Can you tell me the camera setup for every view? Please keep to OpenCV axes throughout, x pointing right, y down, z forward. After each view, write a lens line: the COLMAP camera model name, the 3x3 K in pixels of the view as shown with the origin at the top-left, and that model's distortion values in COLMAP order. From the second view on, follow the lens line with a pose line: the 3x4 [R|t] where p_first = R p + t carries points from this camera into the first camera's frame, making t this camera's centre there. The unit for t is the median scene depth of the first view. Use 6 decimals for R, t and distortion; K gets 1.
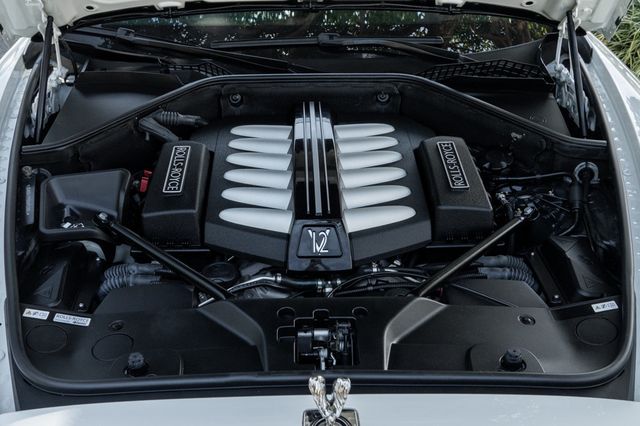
lens RADIAL K [[539.5, 0, 320.7], [0, 539.5, 201.3], [0, 0, 1]] dist [-0.000361, -0.000405]
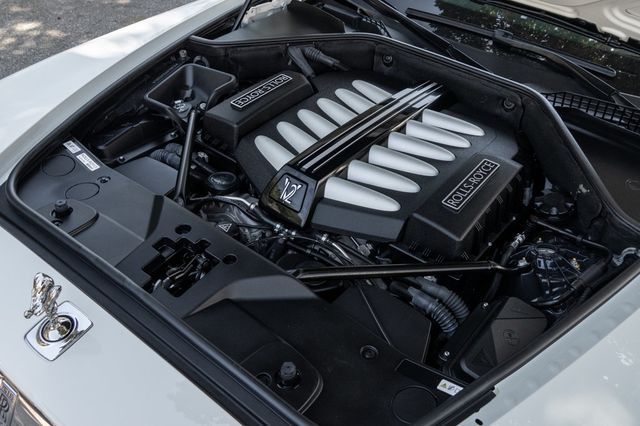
lens RADIAL K [[438.4, 0, 319.9], [0, 438.4, 198.9], [0, 0, 1]] dist [-0.008466, -0.000519]
pose [[0.834884, 0.434225, -0.338257, 0.257419], [-0.390747, 0.900381, 0.191393, -0.076604], [0.387667, -0.027618, 0.921385, 0.153449]]
